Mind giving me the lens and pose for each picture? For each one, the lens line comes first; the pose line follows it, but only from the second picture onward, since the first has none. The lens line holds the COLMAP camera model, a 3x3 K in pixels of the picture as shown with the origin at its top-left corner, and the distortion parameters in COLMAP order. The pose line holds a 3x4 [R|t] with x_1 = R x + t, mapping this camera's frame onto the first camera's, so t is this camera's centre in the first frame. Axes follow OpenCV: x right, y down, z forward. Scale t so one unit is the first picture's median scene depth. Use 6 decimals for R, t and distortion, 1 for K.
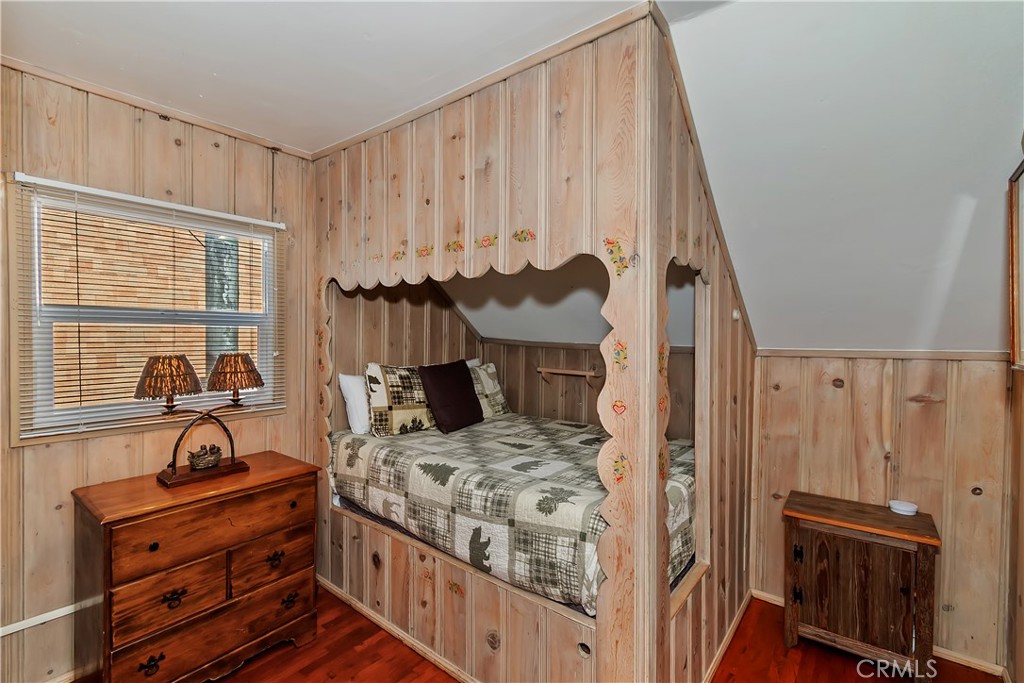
lens RADIAL K [[468.1, 0, 511.4], [0, 468.1, 348.4], [0, 0, 1]] dist [0.007597, -0.000089]
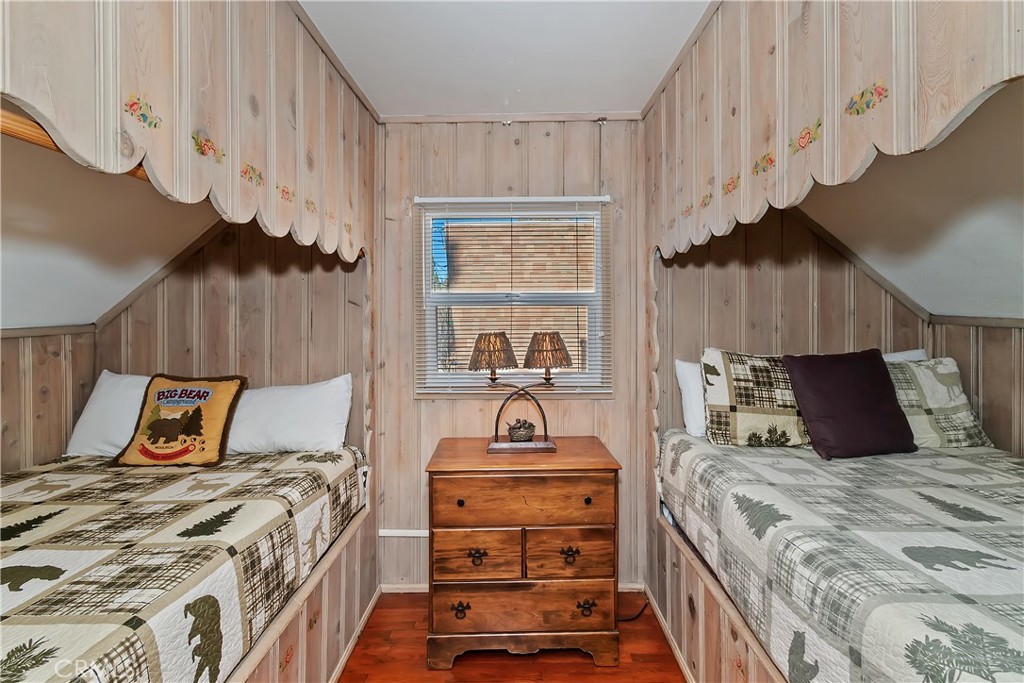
lens RADIAL K [[473.0, 0, 512.5], [0, 473.0, 321.6], [0, 0, 1]] dist [0.003101, -0.001050]
pose [[0.610719, -0.012576, -0.791747, 0.158387], [-0.014292, 0.999536, -0.026901, 0.015871], [0.791718, 0.027744, 0.610256, 0.306217]]
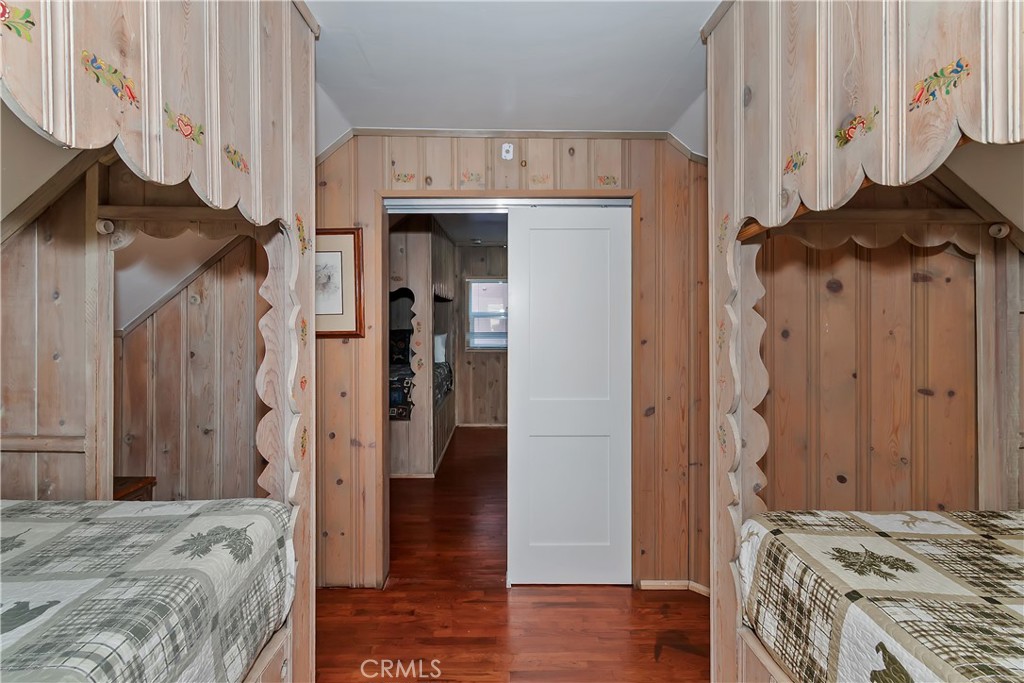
lens RADIAL K [[452.6, 0, 509.3], [0, 452.6, 338.1], [0, 0, 1]] dist [0.001700, -0.000369]
pose [[-0.630391, -0.027037, 0.775807, -0.568722], [0.022801, 0.998317, 0.053319, -0.010630], [-0.775943, 0.051301, -0.628713, 0.883795]]
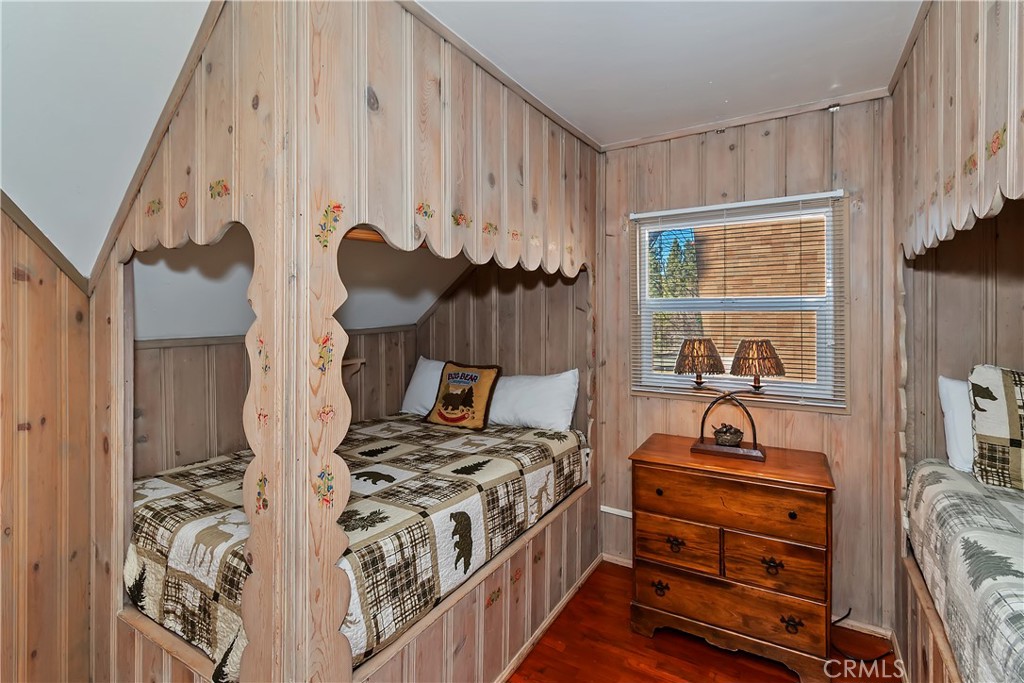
lens RADIAL K [[484.4, 0, 507.1], [0, 484.4, 317.9], [0, 0, 1]] dist [0.001349, -0.000689]
pose [[0.100862, -0.001818, -0.994899, 0.358294], [-0.026035, 0.999651, -0.004467, -0.015963], [0.994560, 0.026353, 0.100780, 0.350781]]
